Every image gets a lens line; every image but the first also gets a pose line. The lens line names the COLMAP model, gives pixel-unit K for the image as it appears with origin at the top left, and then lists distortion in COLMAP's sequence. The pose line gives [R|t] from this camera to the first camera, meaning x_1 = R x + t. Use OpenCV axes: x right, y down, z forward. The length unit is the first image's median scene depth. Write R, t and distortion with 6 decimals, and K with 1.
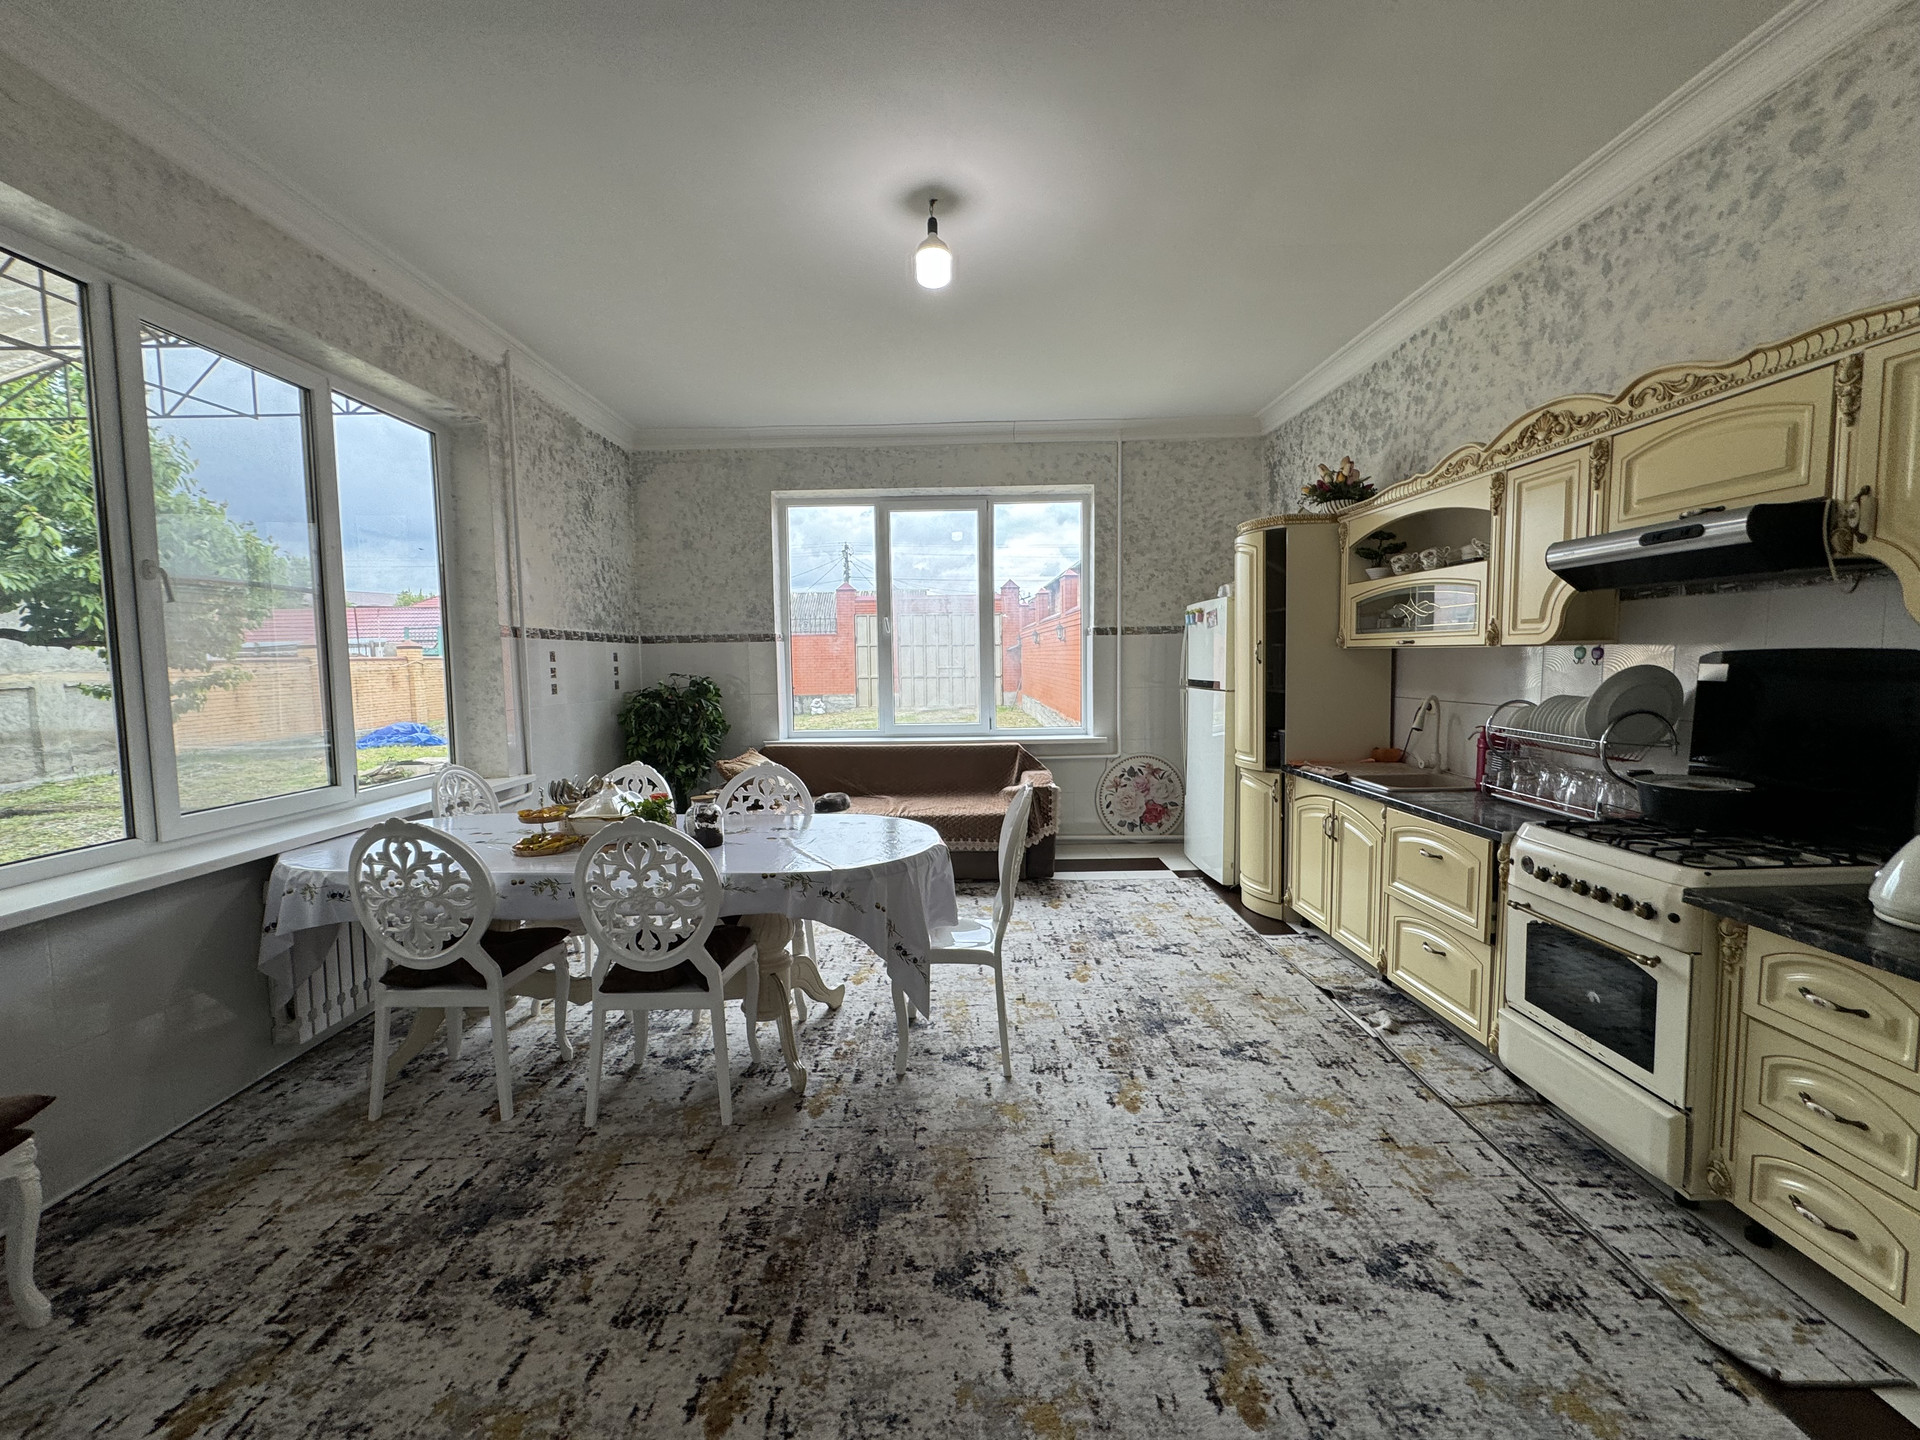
lens RADIAL K [[765.0, 0, 955.4], [0, 765.0, 716.6], [0, 0, 1]] dist [0.000532, -0.000003]
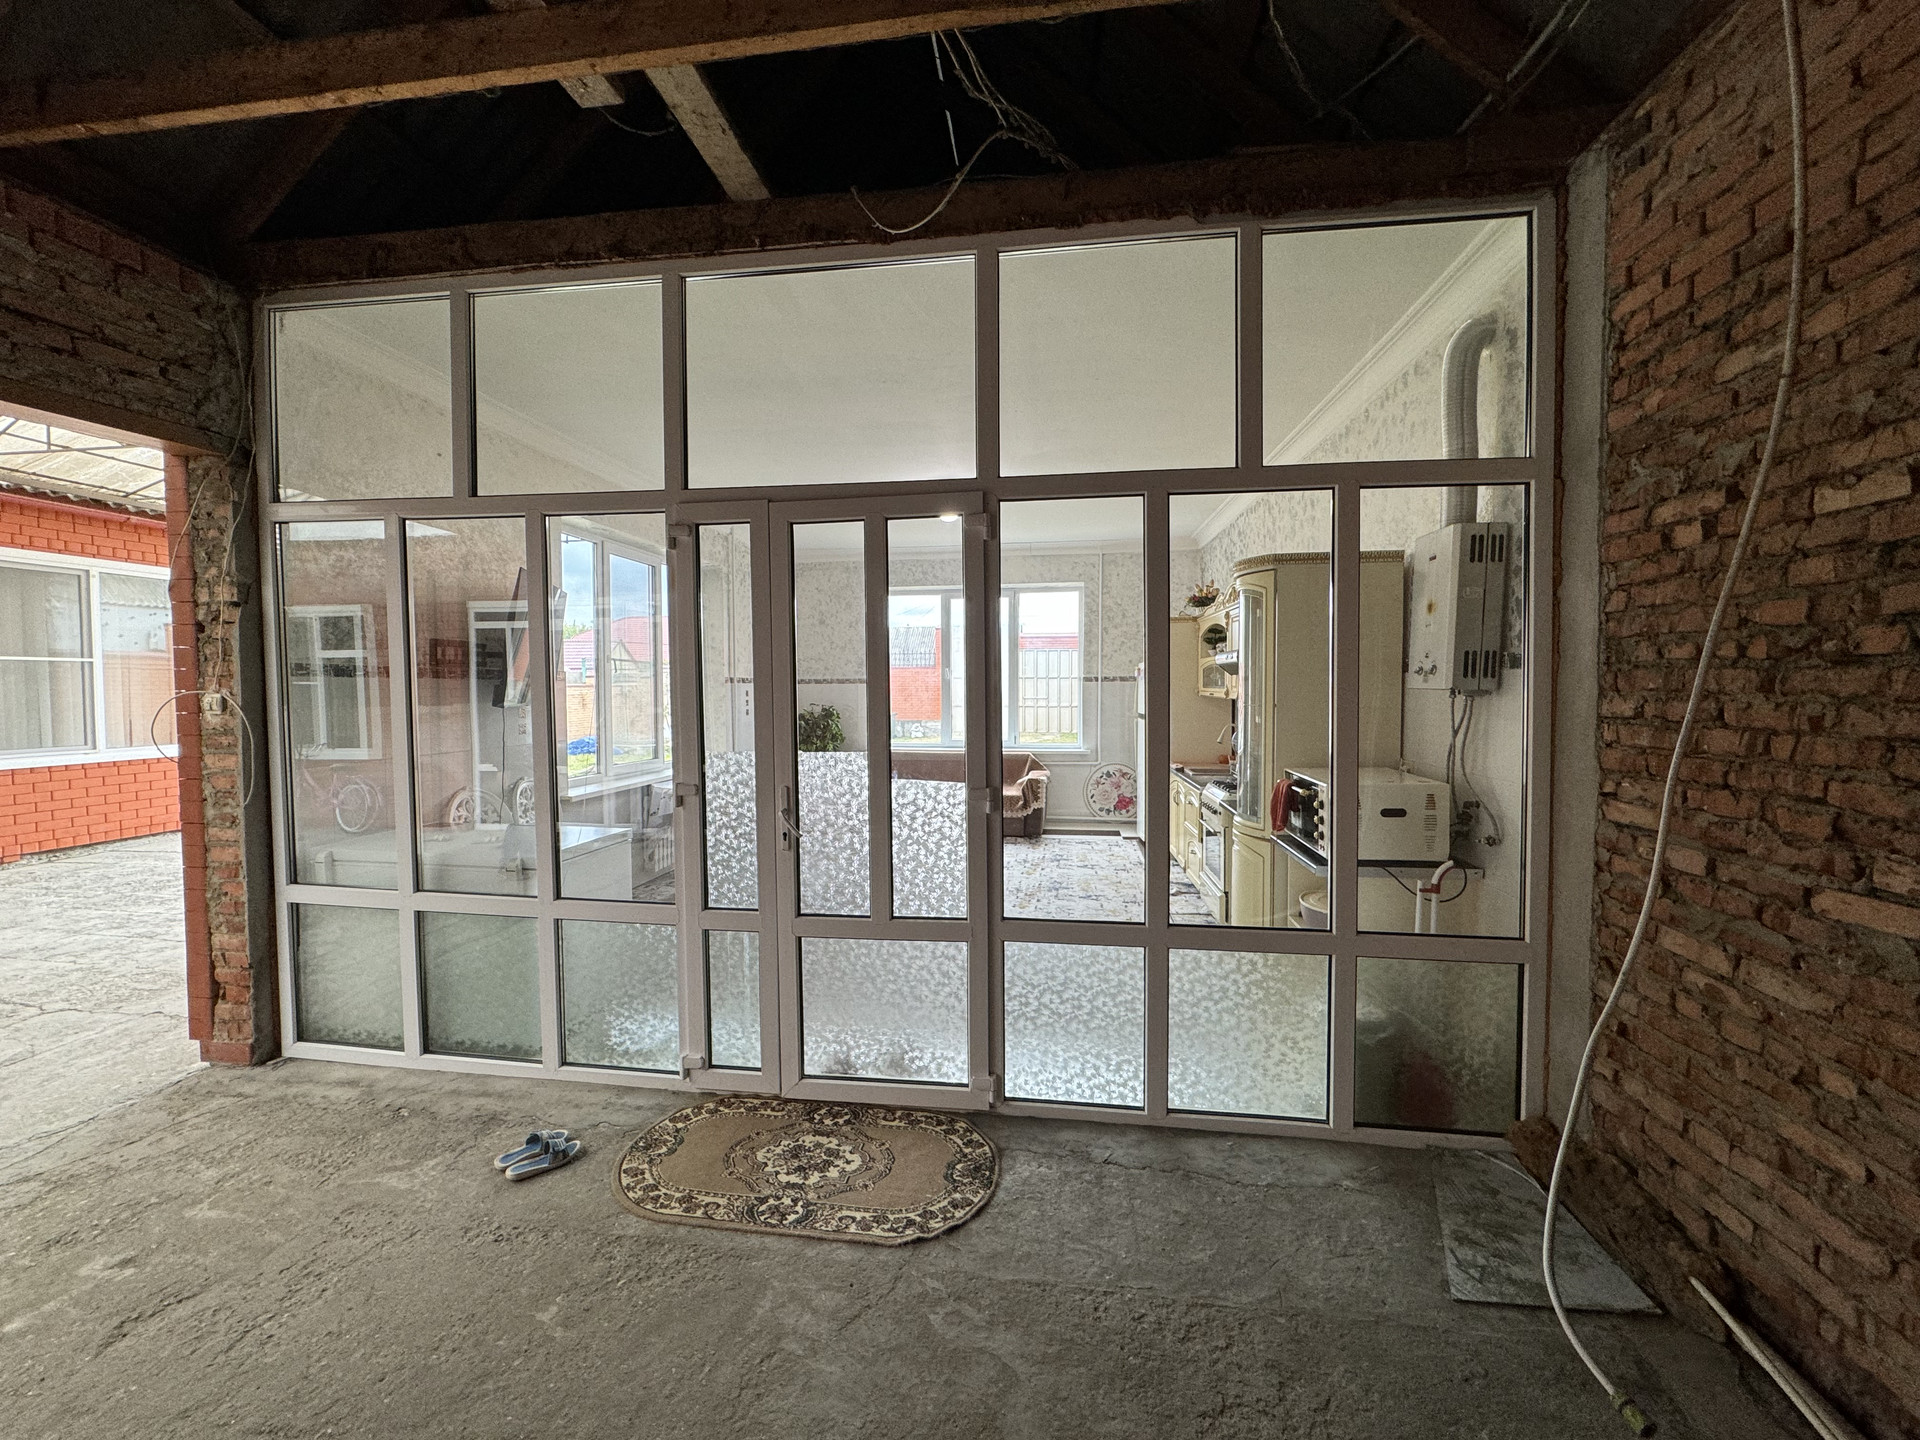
lens RADIAL K [[765.0, 0, 956.0], [0, 765.0, 718.5], [0, 0, 1]] dist [0.000532, -0.000003]
pose [[0.990435, 0.016703, -0.136968, 0.180924], [-0.021212, 0.999278, -0.031525, 0.022446], [0.136342, 0.034129, 0.990074, -0.657106]]
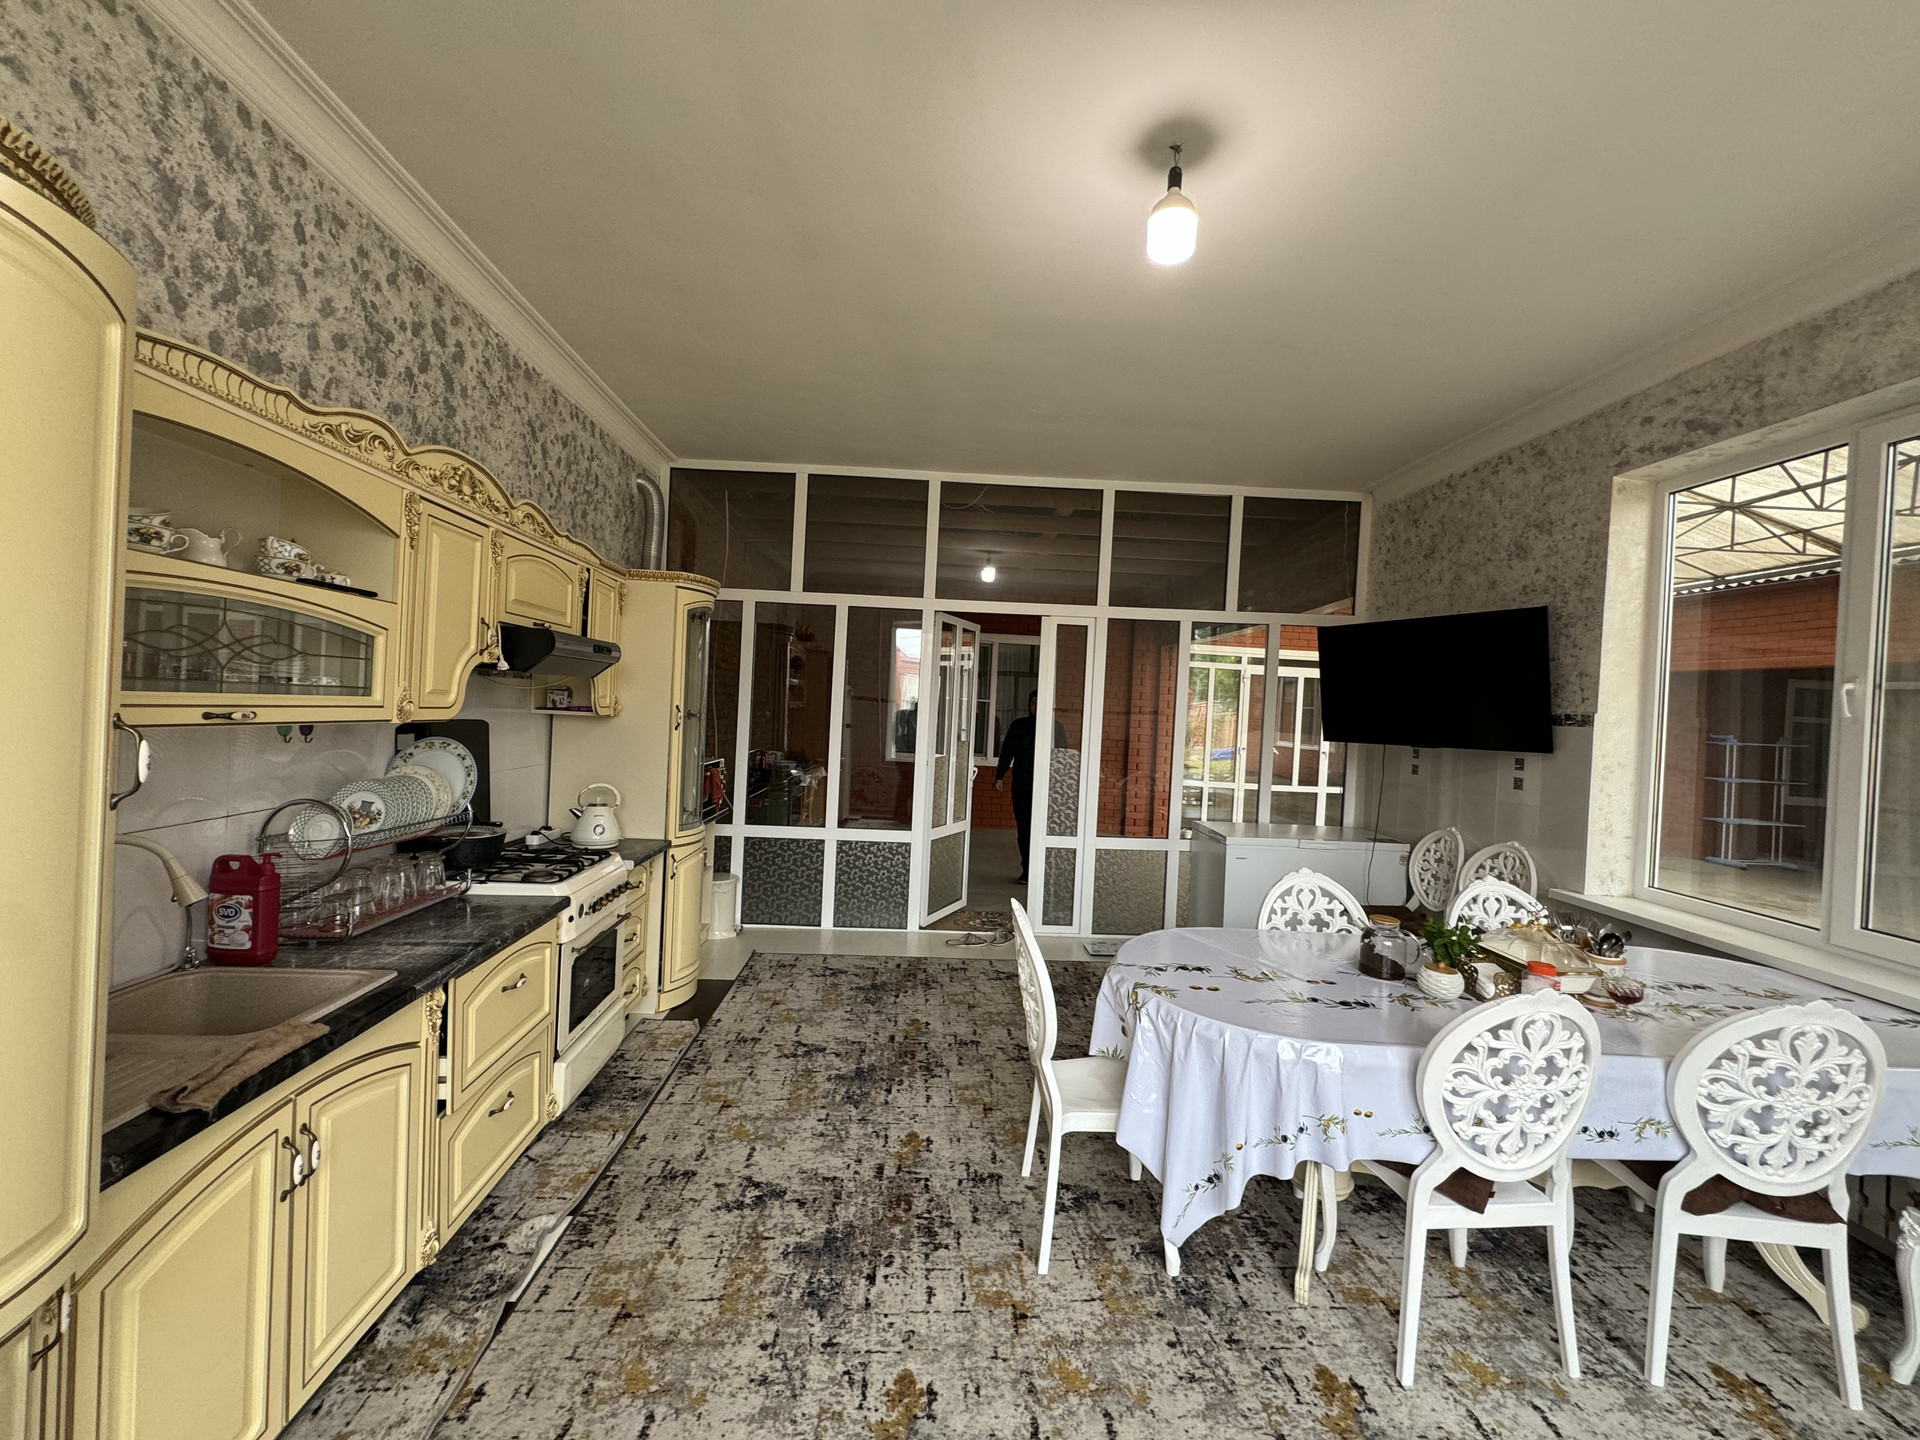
lens RADIAL K [[765.0, 0, 957.8], [0, 765.0, 711.1], [0, 0, 1]] dist [0.000532, -0.000003]
pose [[-0.998168, -0.030800, -0.052084, 0.128198], [-0.035218, 0.995658, 0.086169, -0.117129], [0.049204, 0.087845, -0.994918, 1.099936]]
